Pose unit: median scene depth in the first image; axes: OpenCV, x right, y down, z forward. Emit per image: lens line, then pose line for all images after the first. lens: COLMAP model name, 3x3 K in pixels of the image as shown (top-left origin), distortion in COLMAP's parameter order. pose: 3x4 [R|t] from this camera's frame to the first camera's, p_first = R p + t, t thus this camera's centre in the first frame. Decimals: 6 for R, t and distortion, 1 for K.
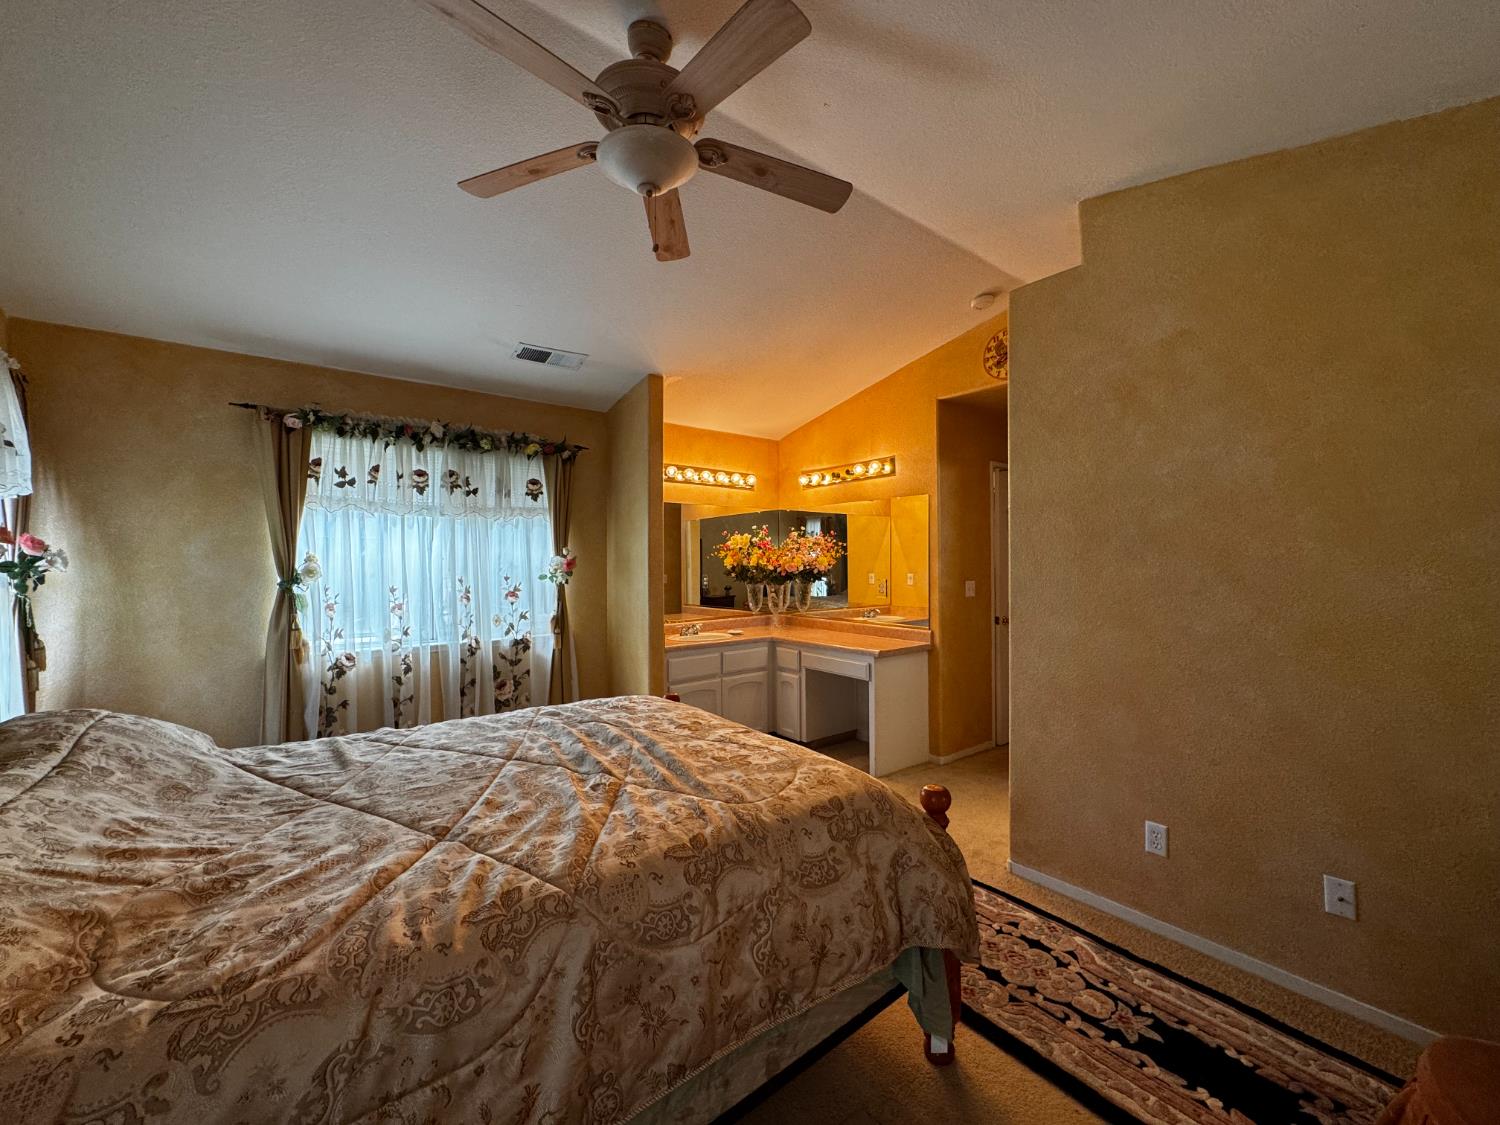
lens RADIAL K [[597.9, 0, 751.5], [0, 597.9, 558.7], [0, 0, 1]] dist [-0.004890, 0.000927]
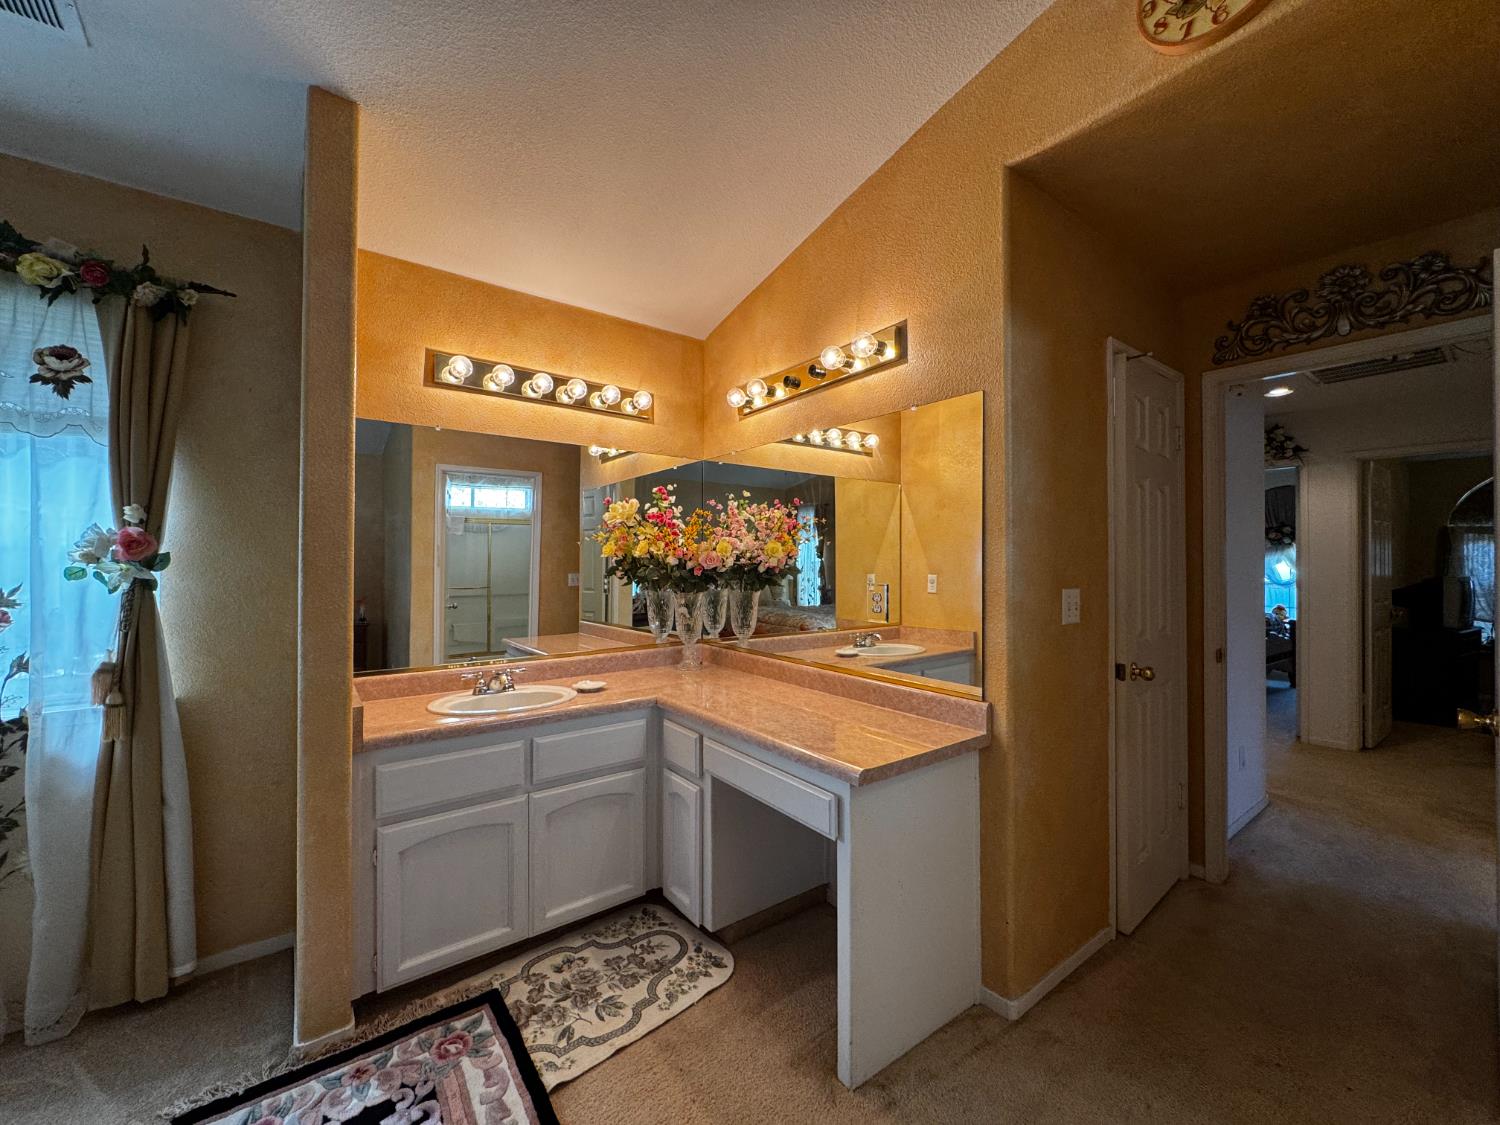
lens RADIAL K [[597.9, 0, 751.5], [0, 597.9, 558.0], [0, 0, 1]] dist [-0.004890, 0.000927]
pose [[0.999736, 0.005914, -0.022203, 0.127620], [-0.006046, 0.999965, -0.005856, 0.016983], [0.022168, 0.005988, 0.999736, 0.520668]]
